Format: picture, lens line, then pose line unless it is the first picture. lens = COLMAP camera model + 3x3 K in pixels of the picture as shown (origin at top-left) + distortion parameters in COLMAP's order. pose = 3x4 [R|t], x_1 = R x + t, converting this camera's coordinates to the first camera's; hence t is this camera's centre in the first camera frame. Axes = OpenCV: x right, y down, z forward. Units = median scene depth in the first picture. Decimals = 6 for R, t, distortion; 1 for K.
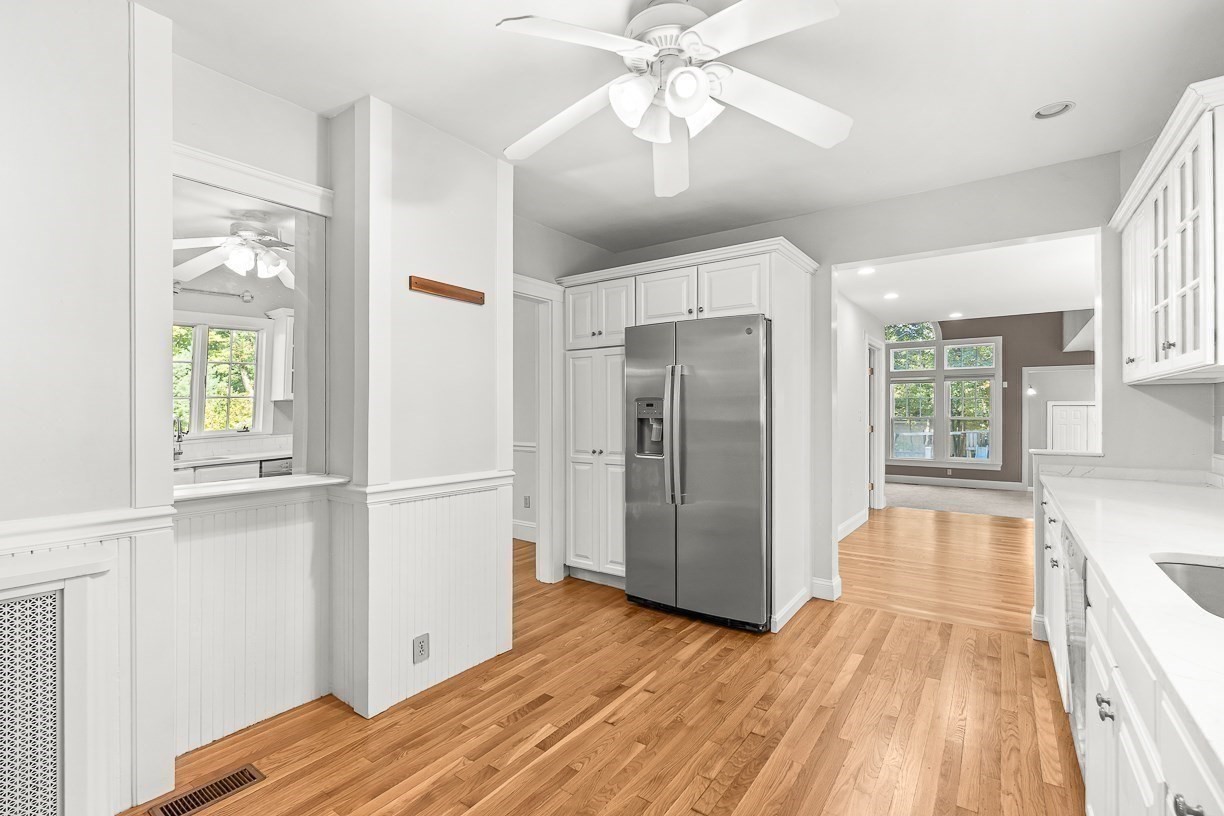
lens RADIAL K [[545.7, 0, 613.8], [0, 545.7, 413.2], [0, 0, 1]] dist [-0.005555, 0.000855]
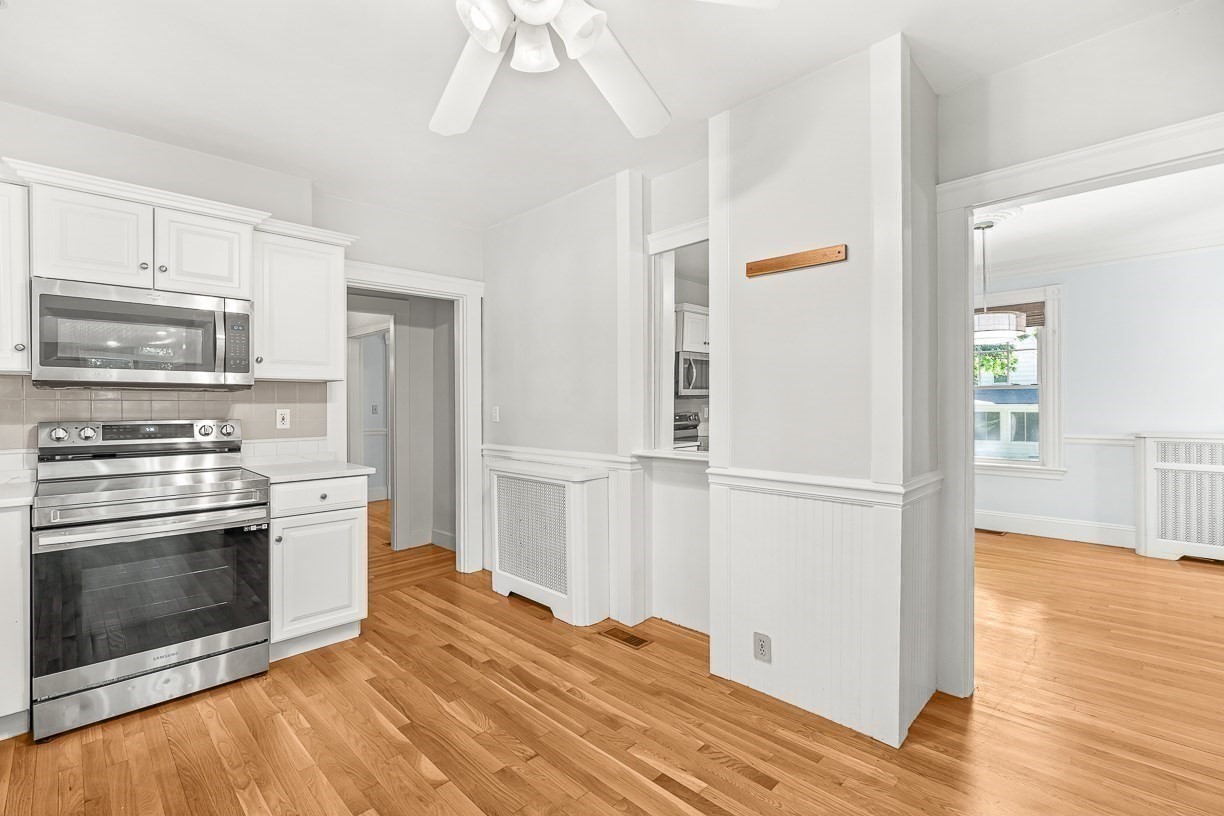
lens RADIAL K [[545.7, 0, 613.5], [0, 545.7, 403.4], [0, 0, 1]] dist [-0.005555, 0.000855]
pose [[-0.158173, 0.000830, -0.987411, 0.525215], [0.003853, 0.999993, 0.000223, 0.001080], [0.987404, -0.003769, -0.158175, 0.741861]]
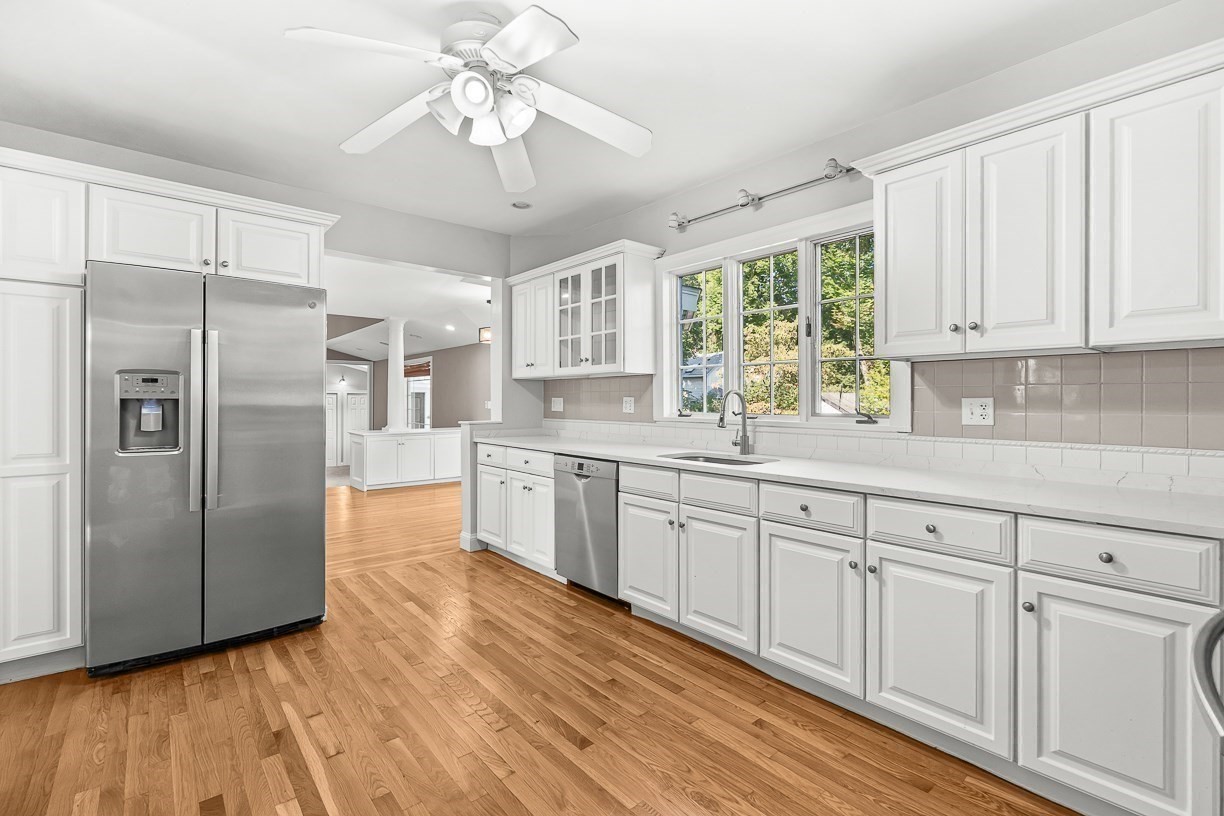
lens RADIAL K [[545.7, 0, 614.0], [0, 545.7, 401.0], [0, 0, 1]] dist [-0.005555, 0.000855]
pose [[0.241908, 0.000477, 0.970299, -0.543668], [-0.000644, 1.000000, -0.000331, 0.013499], [-0.970299, -0.000545, 0.241909, 0.280318]]
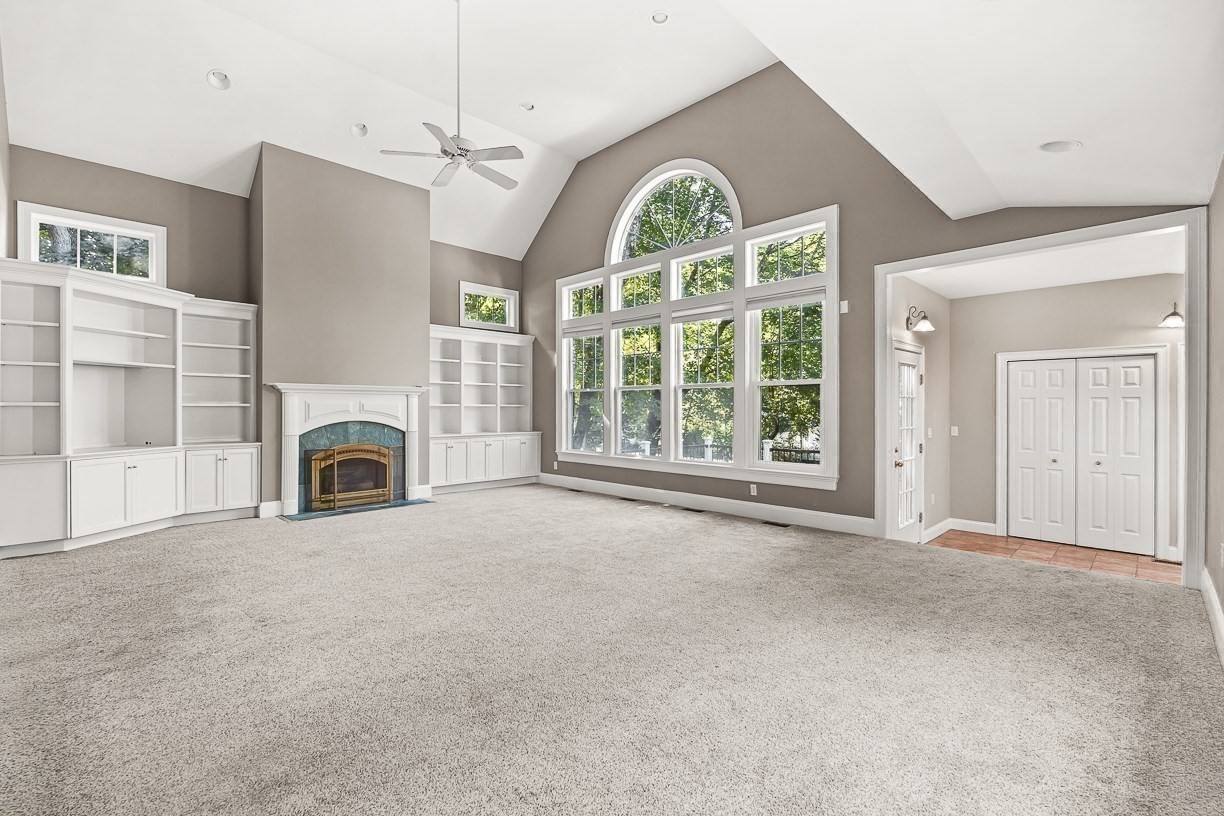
lens RADIAL K [[545.7, 0, 607.6], [0, 545.7, 413.0], [0, 0, 1]] dist [-0.005555, 0.000855]
pose [[0.987996, 0.002379, -0.154463, 2.233898], [-0.001158, 0.999967, 0.007998, 0.131133], [0.154477, -0.007723, 0.987966, 1.913435]]
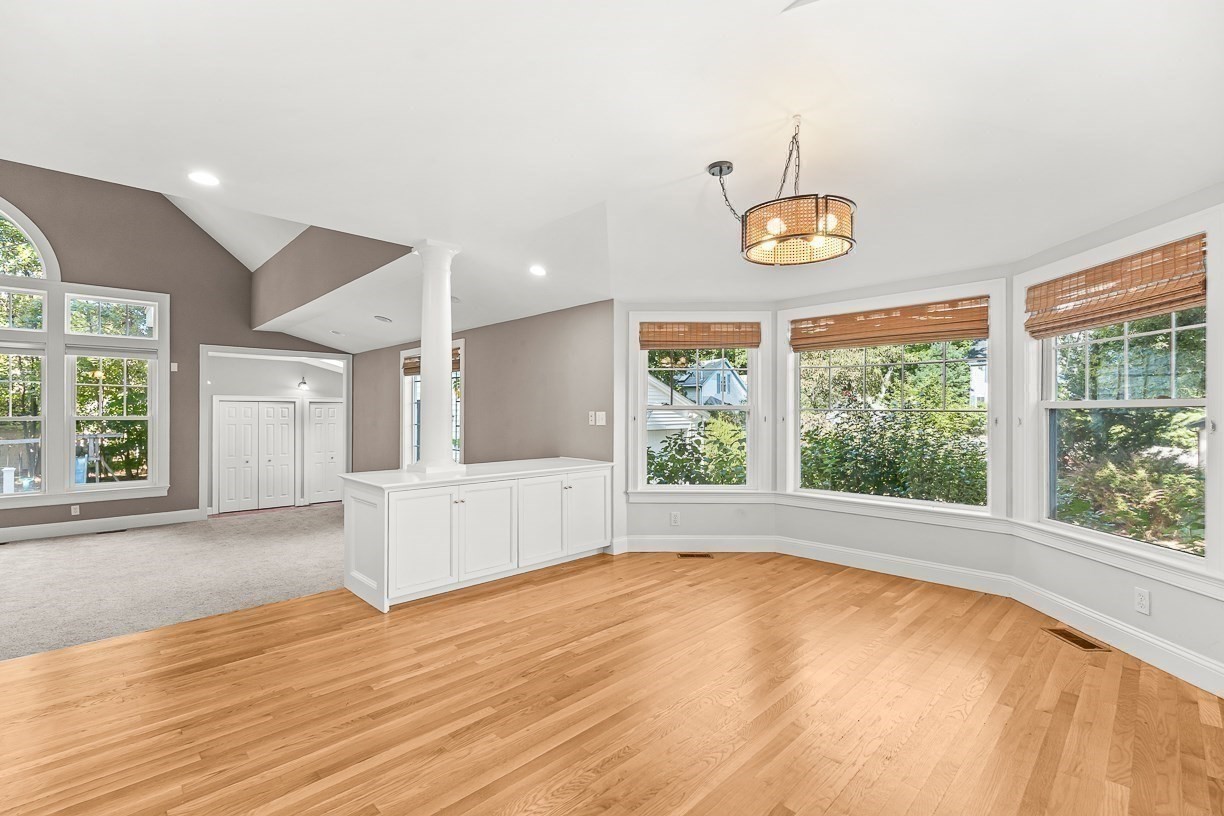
lens RADIAL K [[545.7, 0, 609.8], [0, 545.7, 416.3], [0, 0, 1]] dist [-0.005555, 0.000855]
pose [[0.173866, -0.006307, 0.984749, 0.570364], [-0.000137, 0.999979, 0.006429, 0.013701], [-0.984769, -0.001253, 0.173862, 1.336032]]
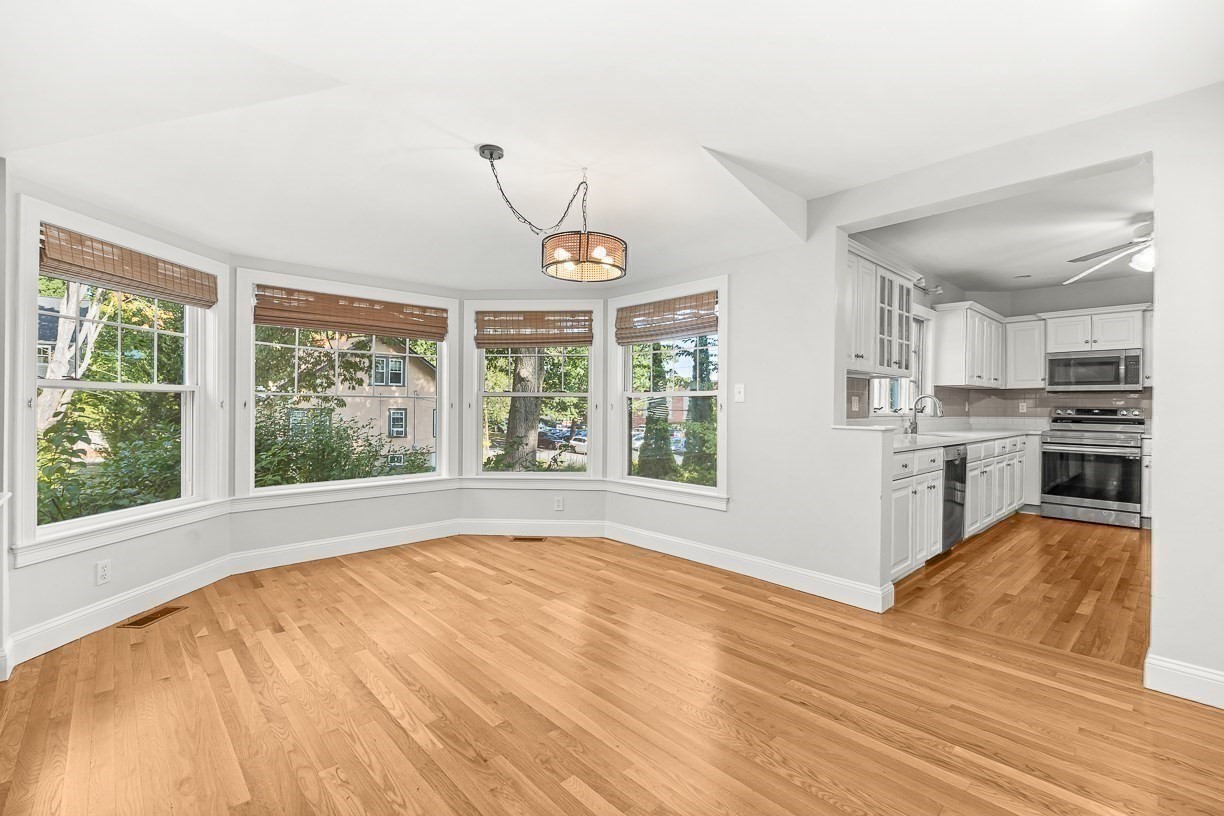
lens RADIAL K [[545.7, 0, 610.2], [0, 545.7, 402.3], [0, 0, 1]] dist [-0.005555, 0.000855]
pose [[-0.979967, -0.004558, 0.199108, 1.116002], [-0.005590, 0.999974, -0.004625, 0.027800], [-0.199082, -0.005645, -0.979967, 2.166822]]
